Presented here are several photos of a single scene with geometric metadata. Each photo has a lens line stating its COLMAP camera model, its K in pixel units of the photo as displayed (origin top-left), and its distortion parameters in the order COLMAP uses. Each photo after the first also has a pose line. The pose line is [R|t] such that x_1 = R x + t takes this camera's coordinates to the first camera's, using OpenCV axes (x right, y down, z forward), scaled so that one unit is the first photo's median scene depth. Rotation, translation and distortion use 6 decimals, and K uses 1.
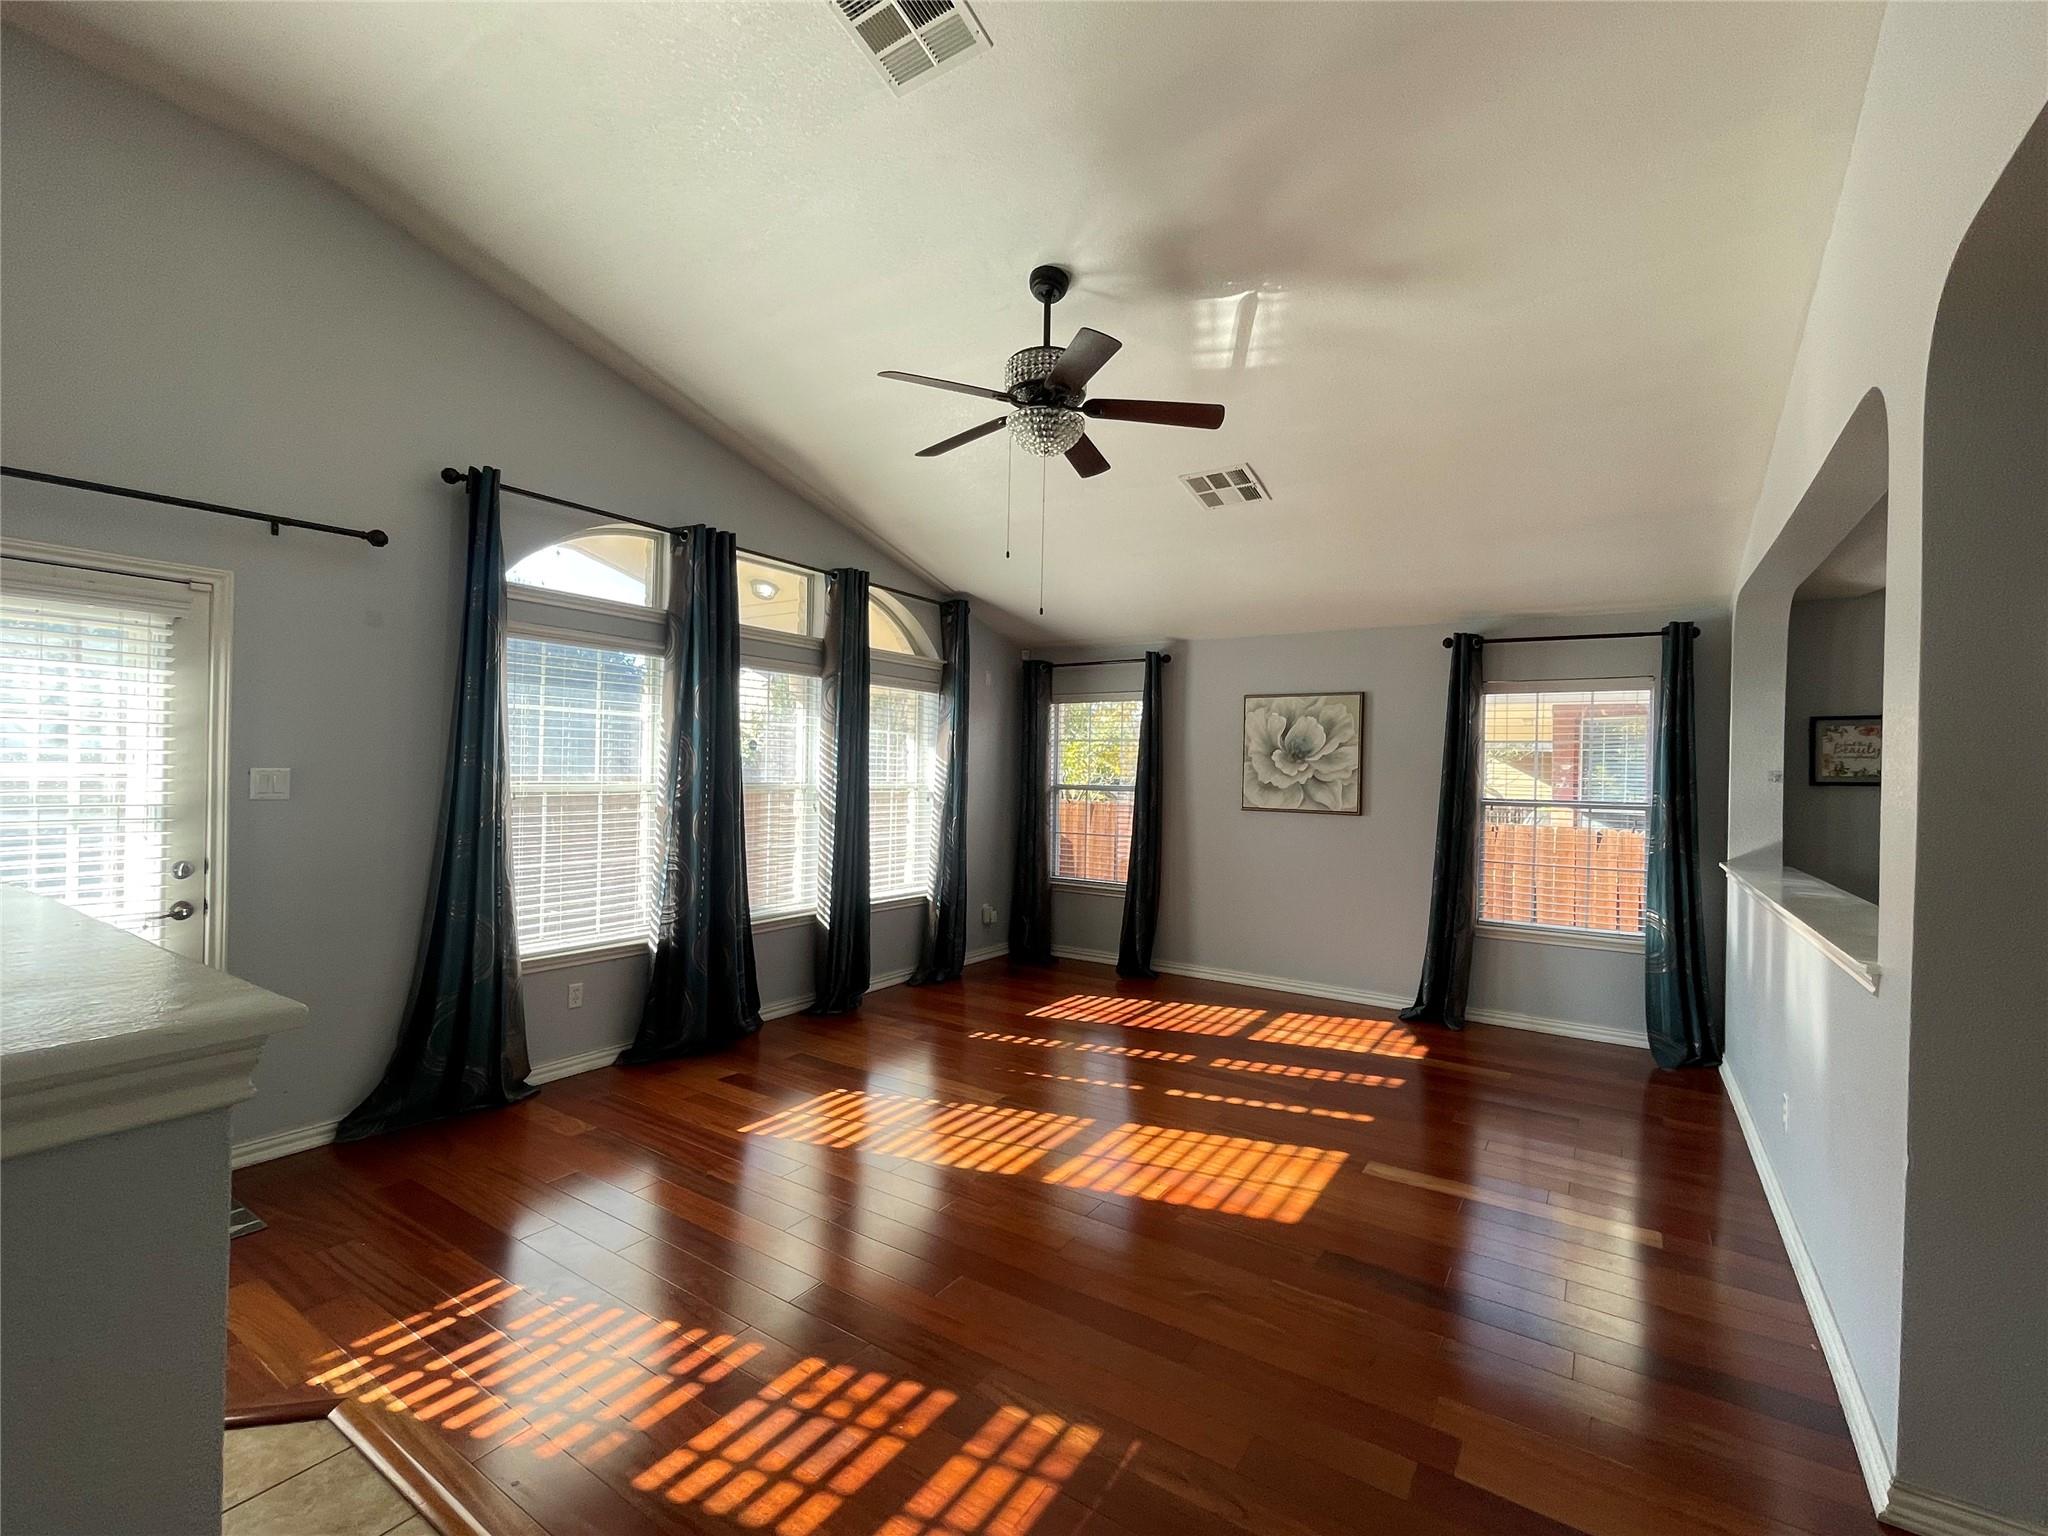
lens RADIAL K [[892.8, 0, 1024.0], [0, 892.8, 768.0], [0, 0, 1]] dist [0.001312, 0.000088]
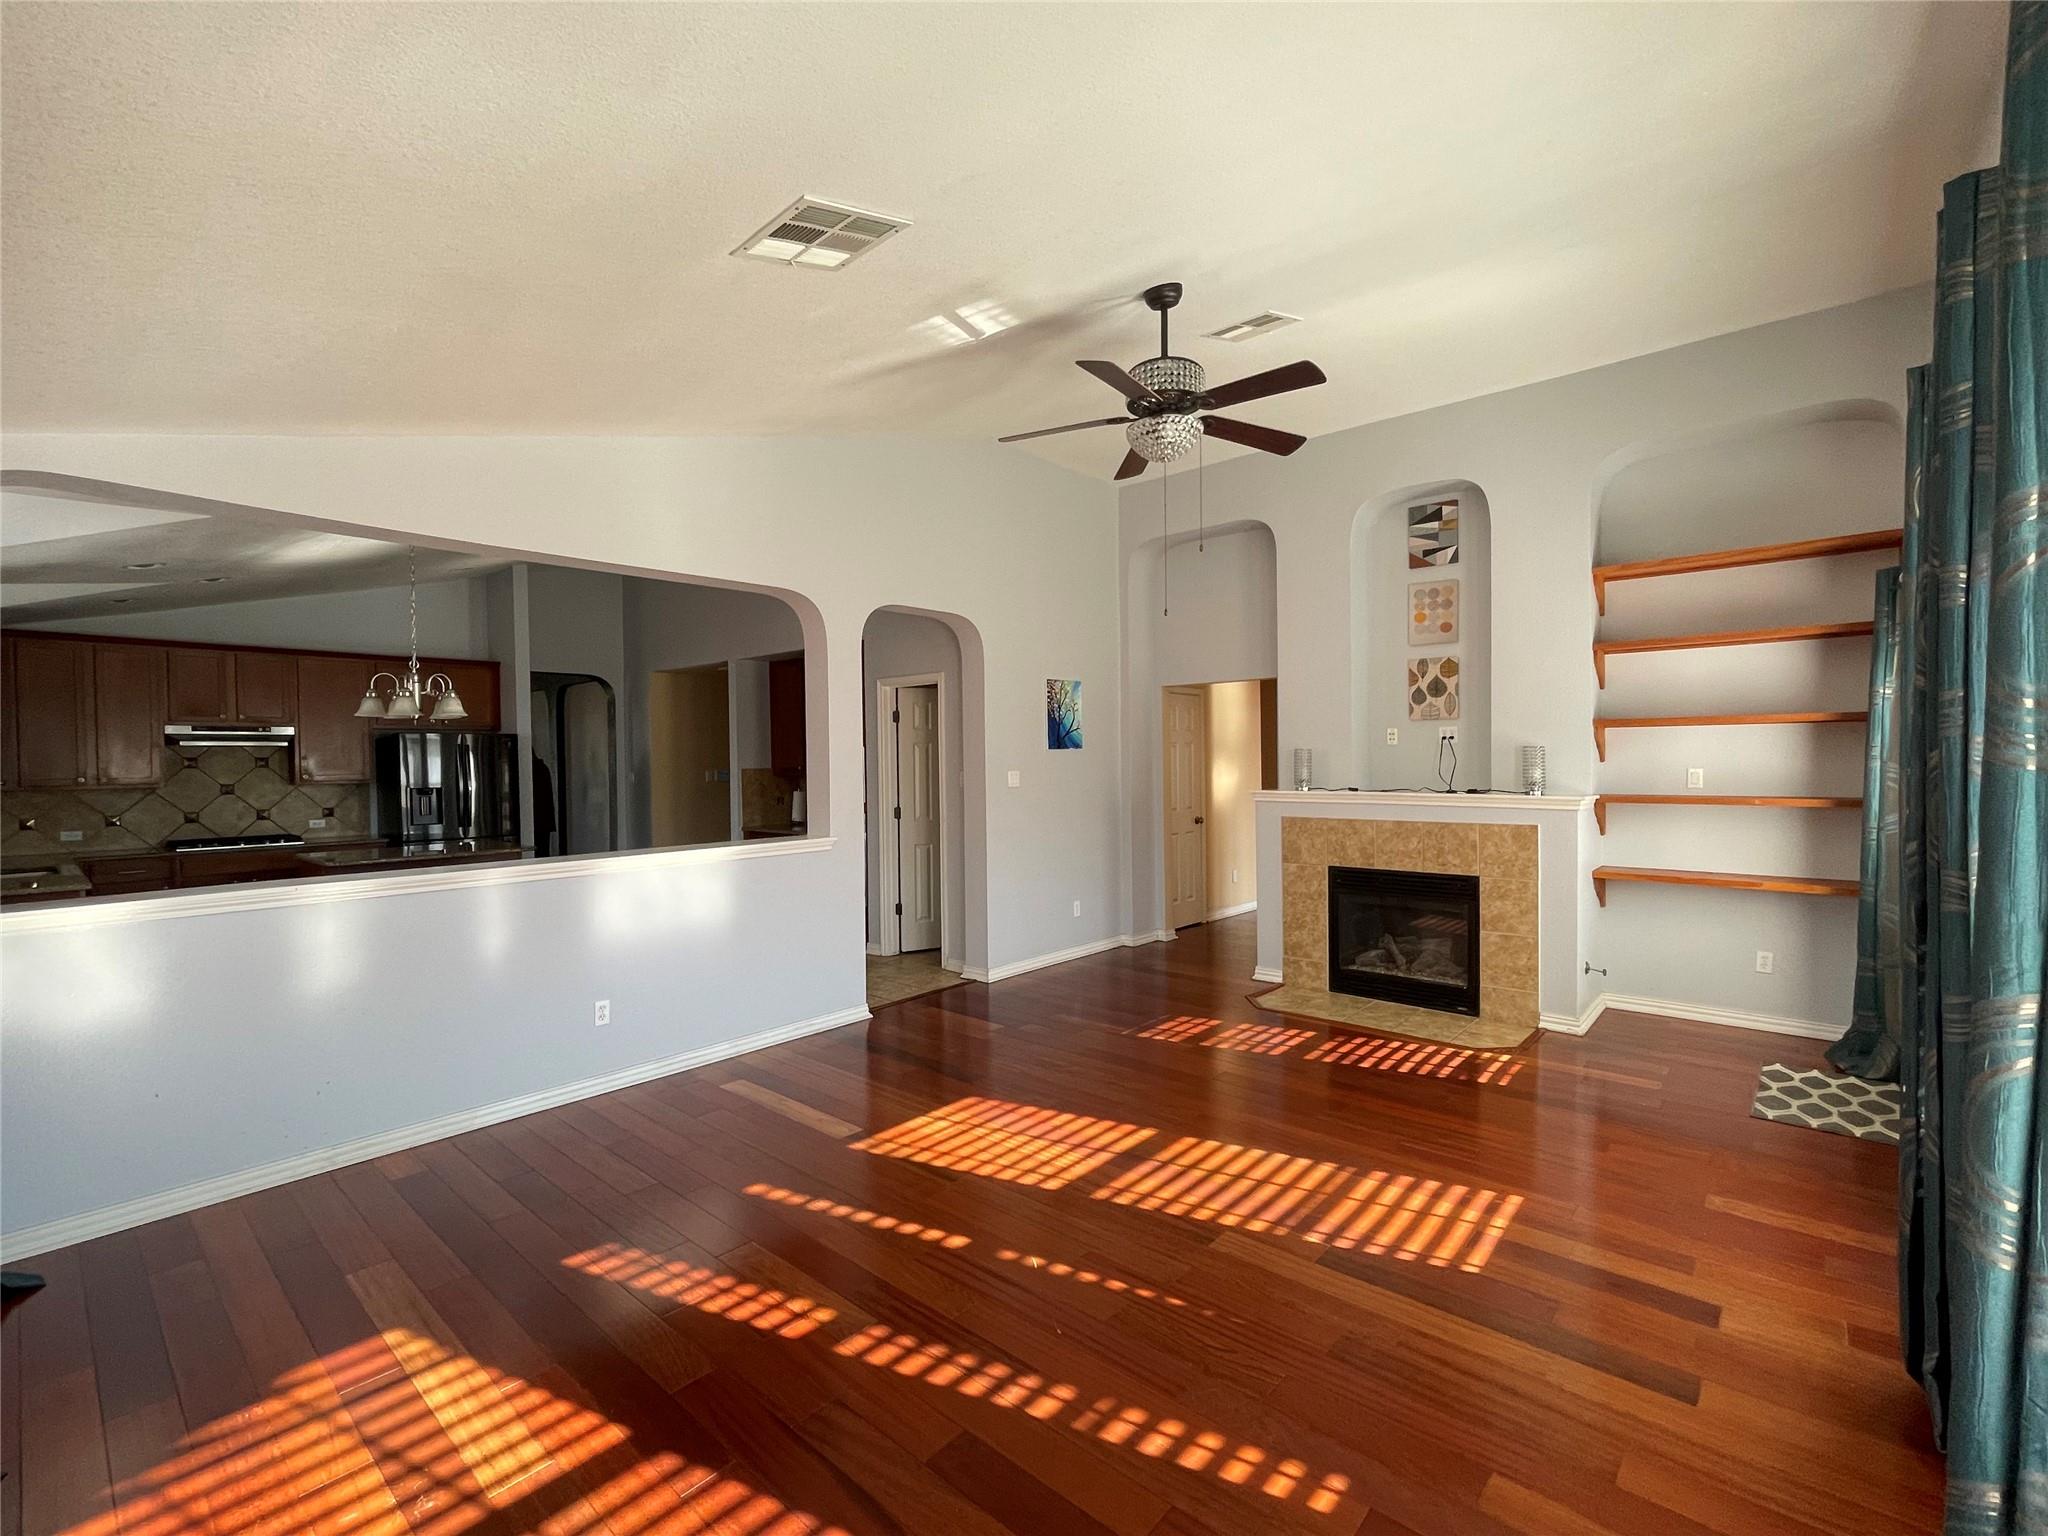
lens RADIAL K [[892.8, 0, 1024.0], [0, 892.8, 768.0], [0, 0, 1]] dist [0.001312, 0.000088]
pose [[-0.990046, -0.012770, 0.140165, 0.032686], [-0.011686, 0.999895, 0.008558, -0.001468], [-0.140260, 0.006835, -0.990091, 1.917957]]
